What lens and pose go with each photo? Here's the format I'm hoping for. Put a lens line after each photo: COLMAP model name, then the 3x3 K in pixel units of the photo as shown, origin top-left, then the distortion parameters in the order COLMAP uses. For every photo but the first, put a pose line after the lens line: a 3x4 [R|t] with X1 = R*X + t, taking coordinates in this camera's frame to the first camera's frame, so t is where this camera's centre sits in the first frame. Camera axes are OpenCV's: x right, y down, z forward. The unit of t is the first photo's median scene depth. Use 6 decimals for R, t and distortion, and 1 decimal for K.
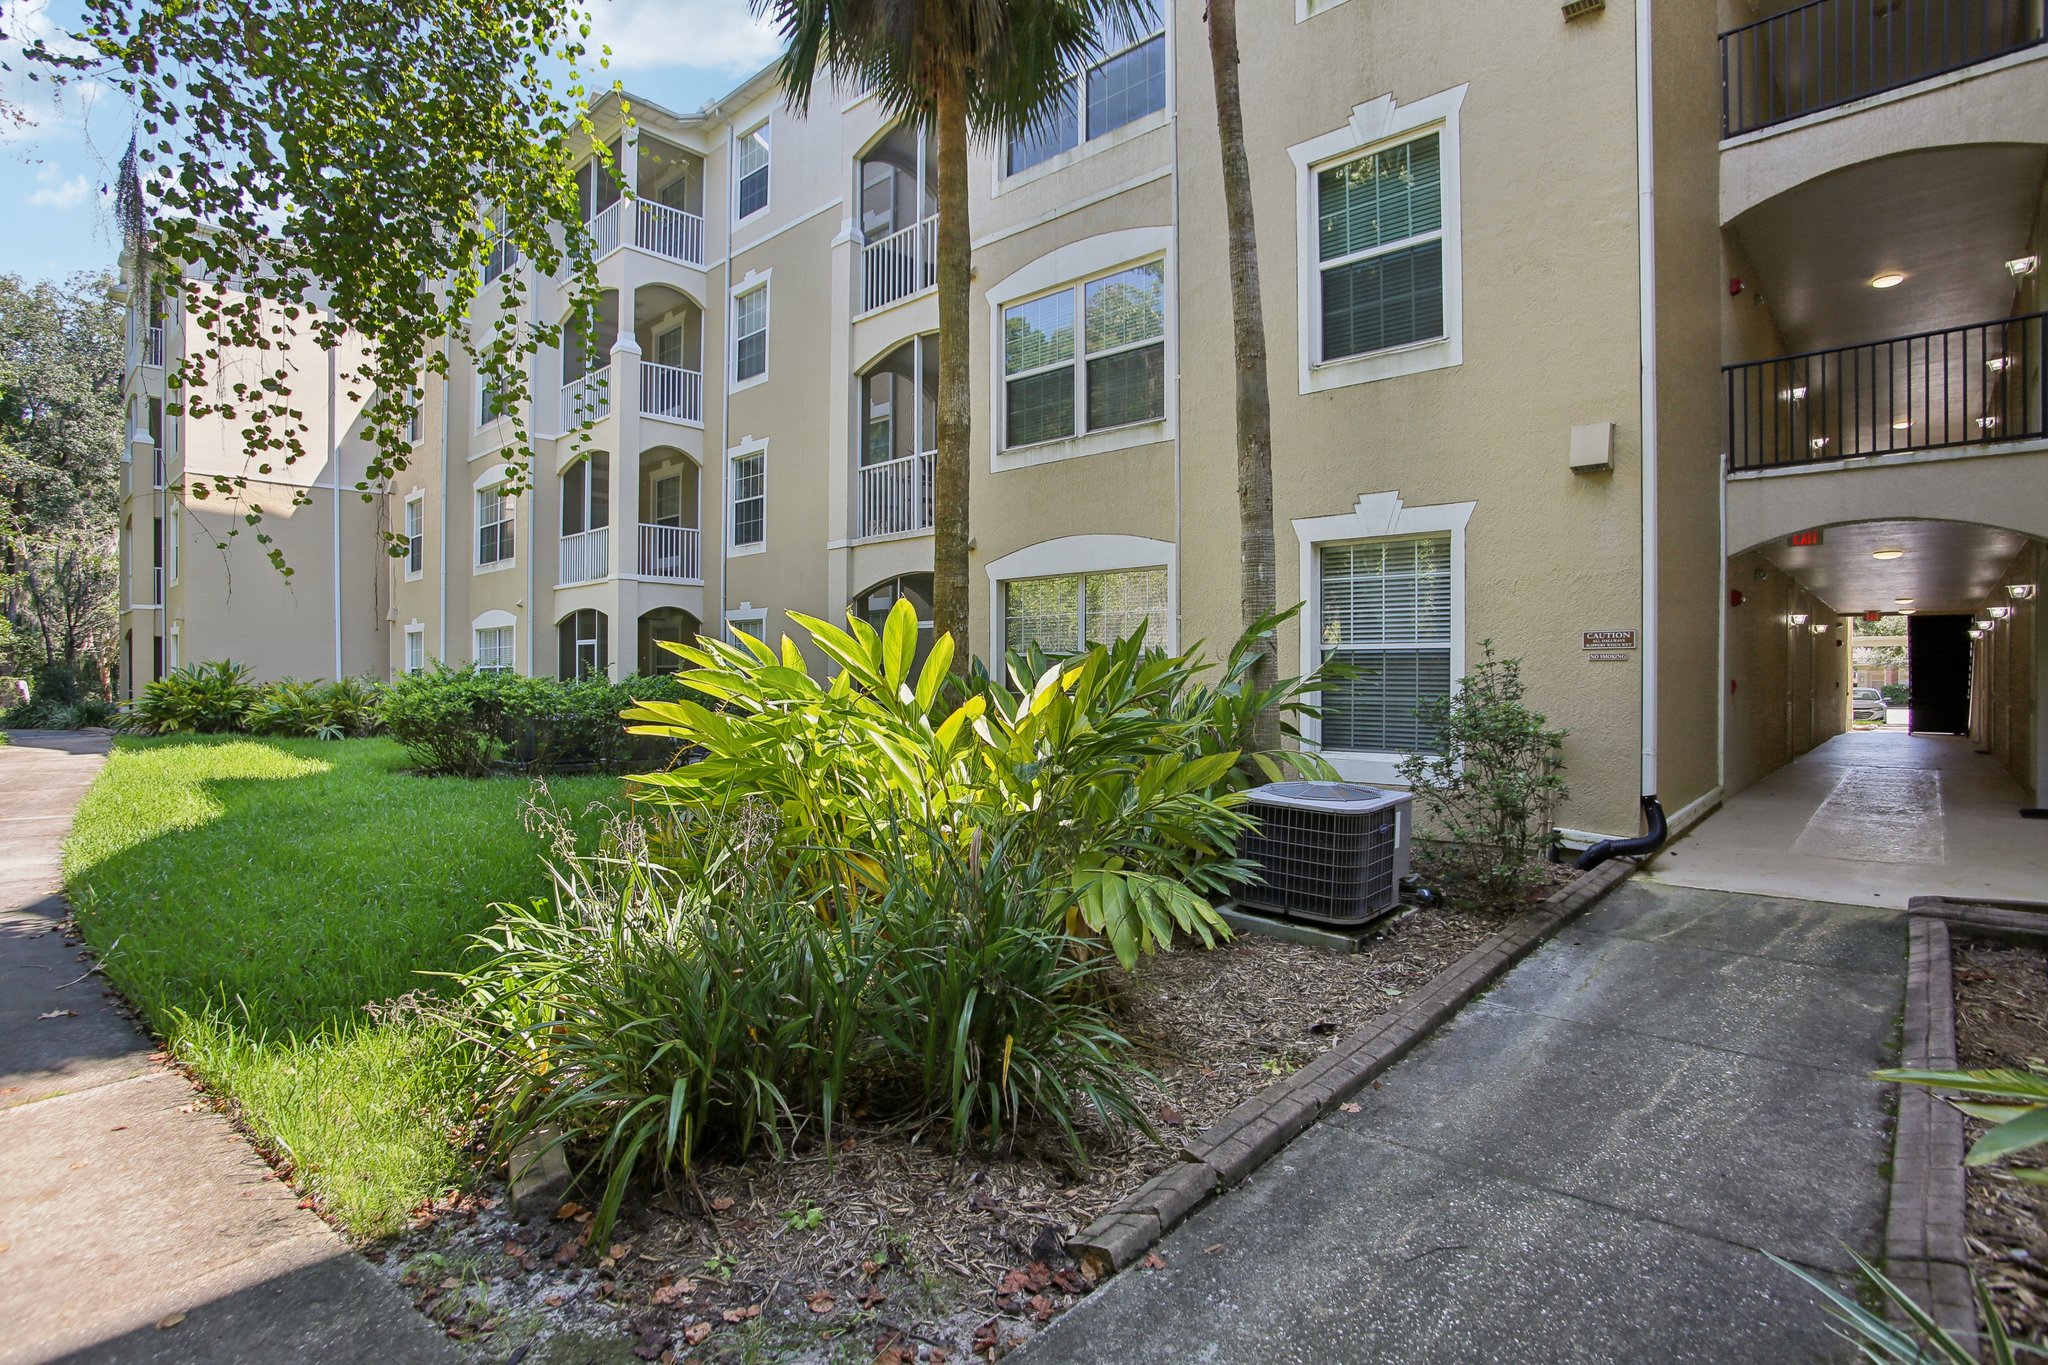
lens RADIAL K [[1027.7, 0, 1037.7], [0, 1027.7, 688.2], [0, 0, 1]] dist [-0.072458, 0.028356]
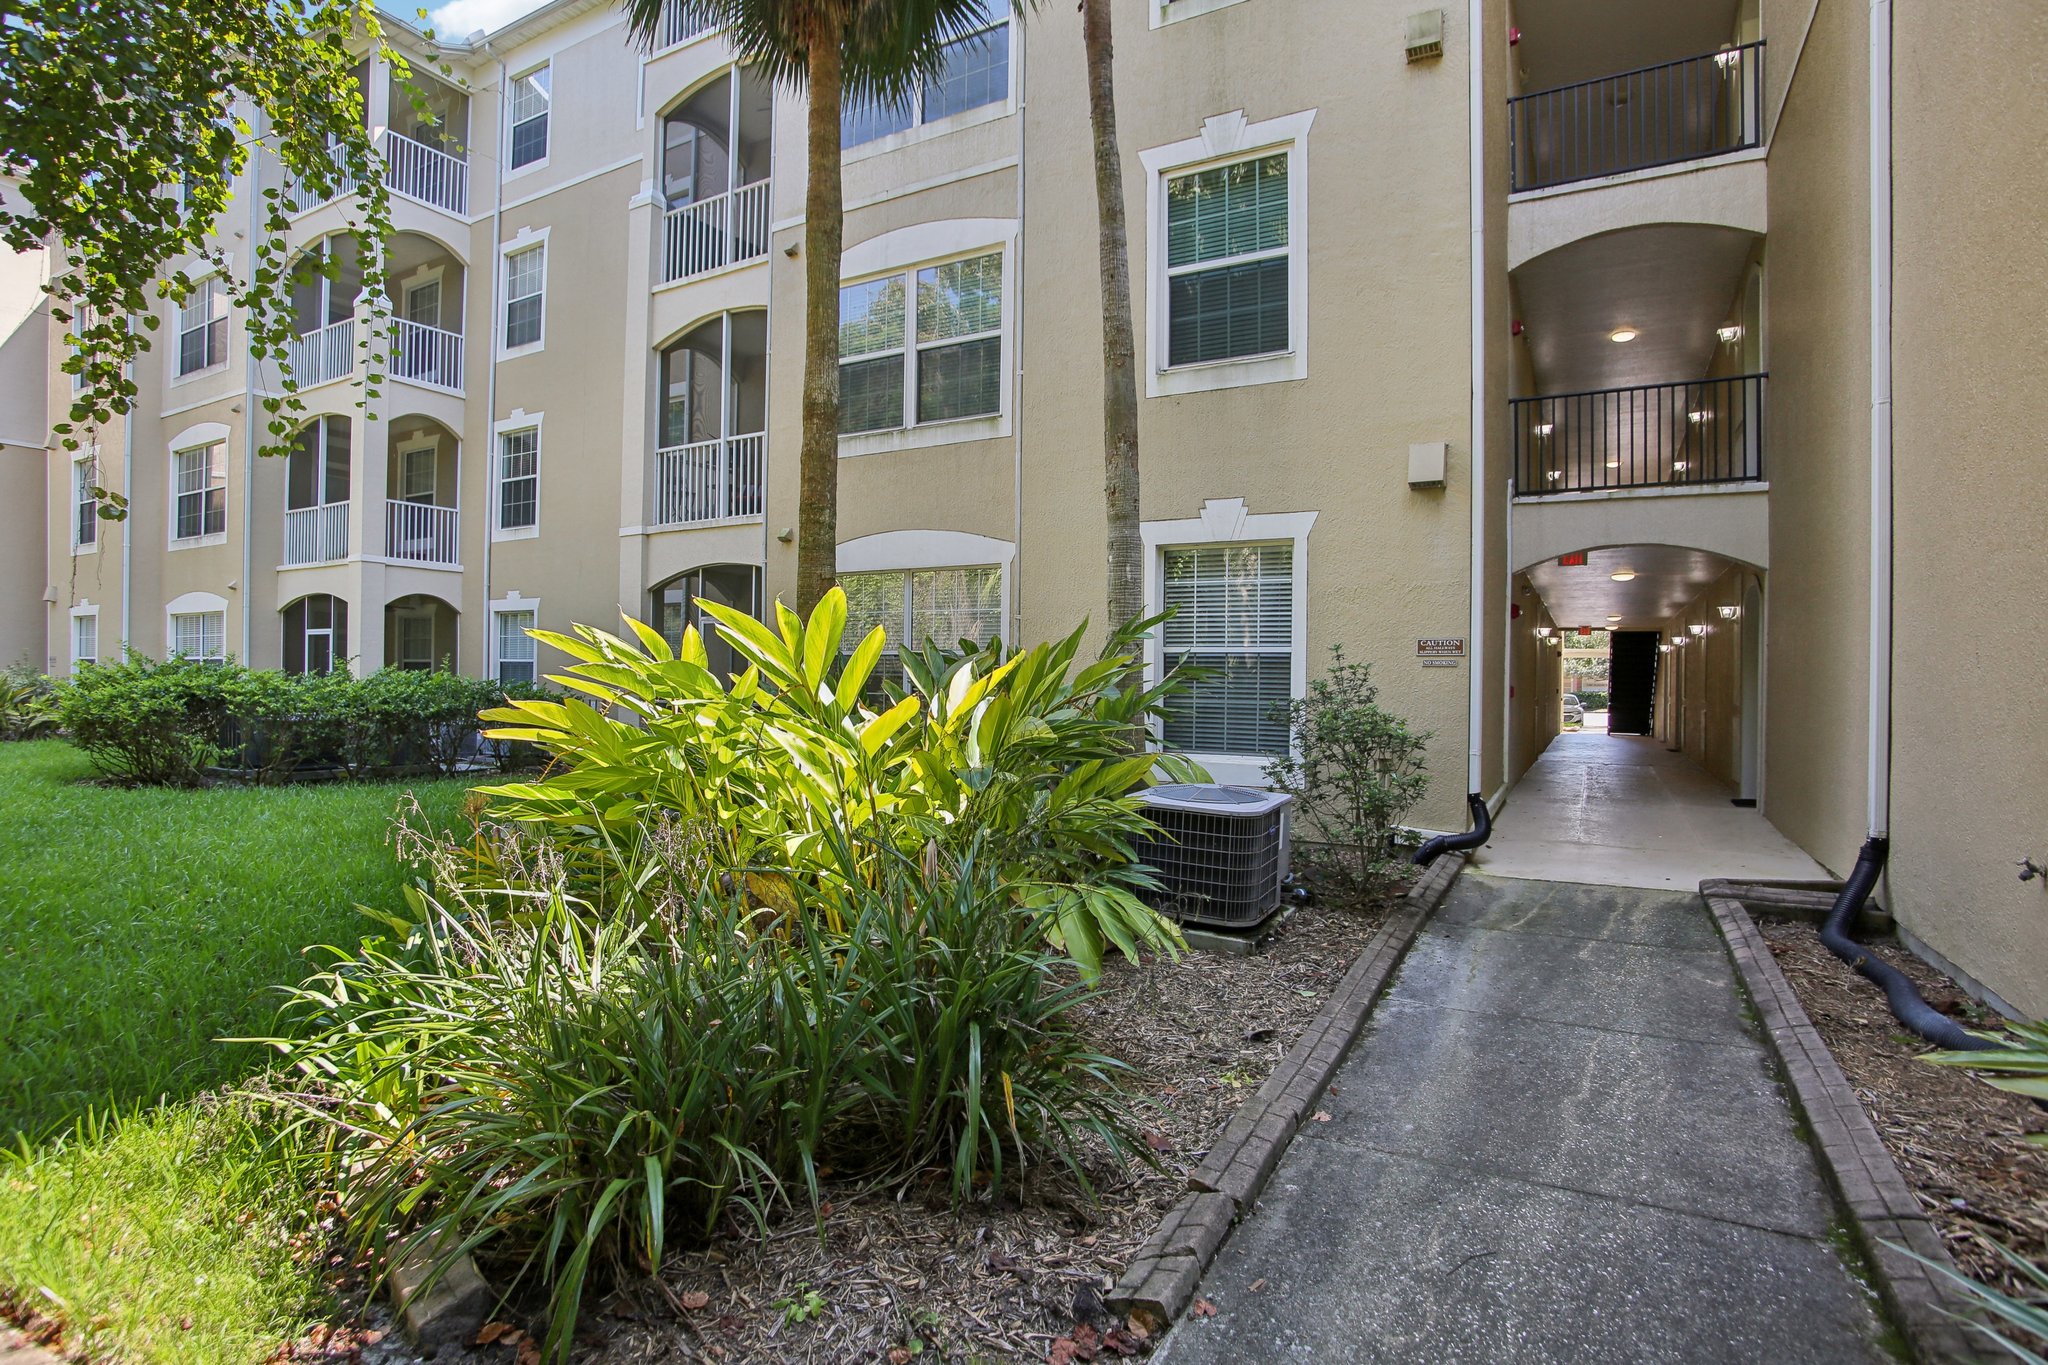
lens RADIAL K [[1027.7, 0, 1035.8], [0, 1027.7, 690.5], [0, 0, 1]] dist [-0.072458, 0.028356]
pose [[0.974233, 0.007763, 0.225411, -0.094083], [-0.007949, 0.999968, -0.000083, 0.001291], [-0.225404, -0.001711, 0.974264, 0.052252]]
